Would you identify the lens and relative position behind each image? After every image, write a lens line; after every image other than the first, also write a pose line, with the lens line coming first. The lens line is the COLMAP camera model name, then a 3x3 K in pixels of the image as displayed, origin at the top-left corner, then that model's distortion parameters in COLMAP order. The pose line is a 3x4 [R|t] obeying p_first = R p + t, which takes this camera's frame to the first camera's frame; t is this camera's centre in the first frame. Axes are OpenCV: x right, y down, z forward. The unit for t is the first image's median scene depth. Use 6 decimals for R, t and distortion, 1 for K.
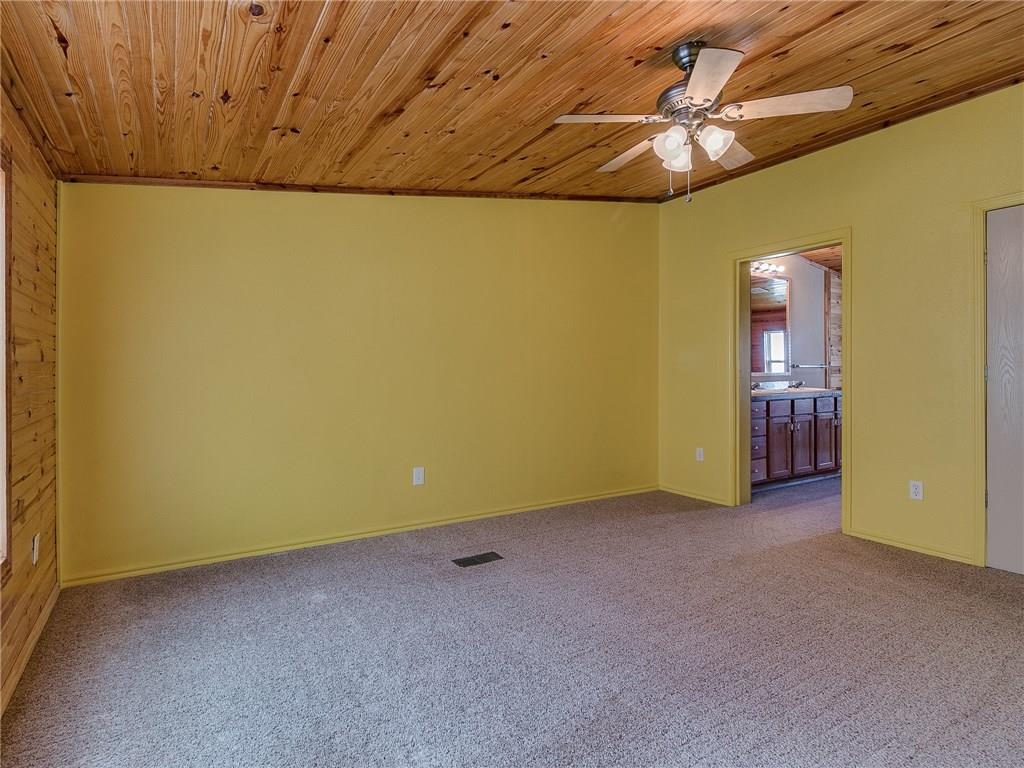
lens RADIAL K [[539.2, 0, 511.7], [0, 539.2, 375.8], [0, 0, 1]] dist [-0.000758, -0.000033]
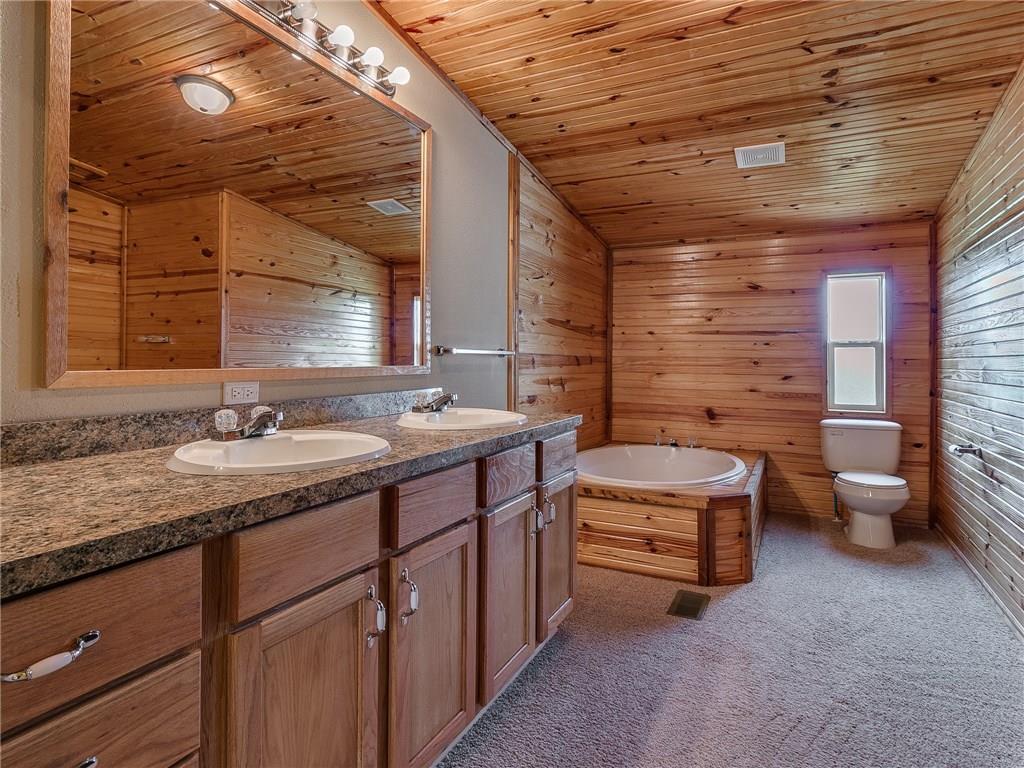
lens RADIAL K [[539.2, 0, 511.7], [0, 539.2, 375.8], [0, 0, 1]] dist [-0.000758, -0.000033]
pose [[0.858759, -0.001564, 0.512377, 0.375125], [-0.007446, 0.999852, 0.015531, -0.005860], [-0.512325, -0.017153, 0.858620, 0.651016]]
